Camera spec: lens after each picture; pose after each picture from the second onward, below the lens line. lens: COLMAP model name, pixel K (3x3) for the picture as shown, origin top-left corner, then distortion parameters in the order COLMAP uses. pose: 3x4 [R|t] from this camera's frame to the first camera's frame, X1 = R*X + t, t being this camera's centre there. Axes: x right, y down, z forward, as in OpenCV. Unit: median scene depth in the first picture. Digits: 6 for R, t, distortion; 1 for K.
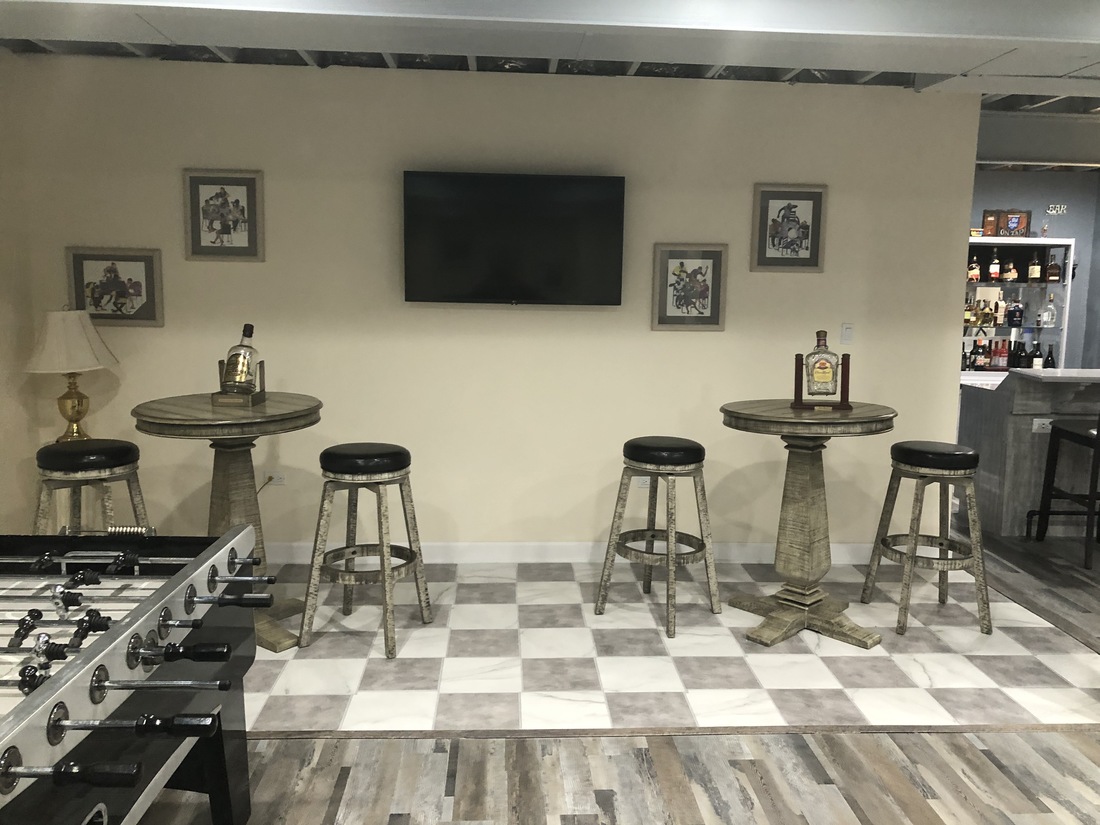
lens RADIAL K [[893.1, 0, 566.2], [0, 893.1, 409.1], [0, 0, 1]] dist [0.048428, -0.000230]
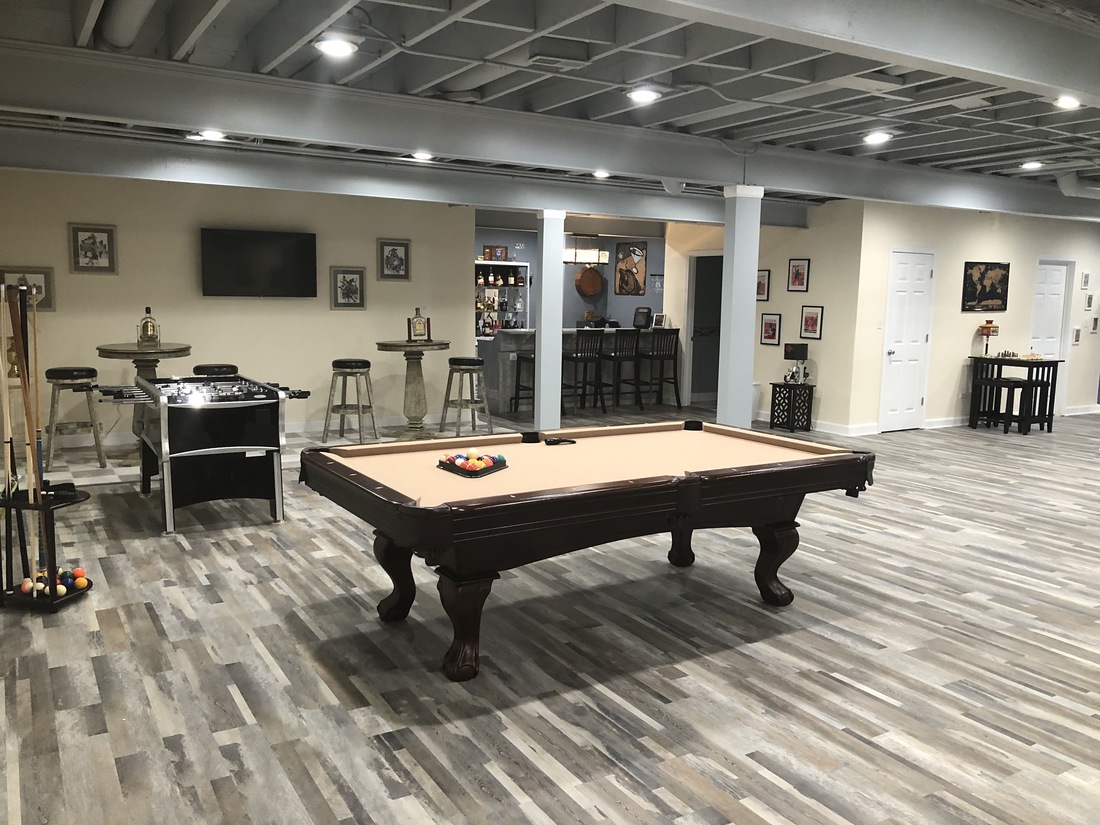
lens RADIAL K [[901.6, 0, 550.9], [0, 901.6, 406.7], [0, 0, 1]] dist [0.026087, -0.006706]
pose [[0.884539, -0.061290, 0.462422, -0.413140], [0.063653, 0.997917, 0.010507, 0.135686], [-0.462103, 0.020140, 0.886598, -0.996980]]
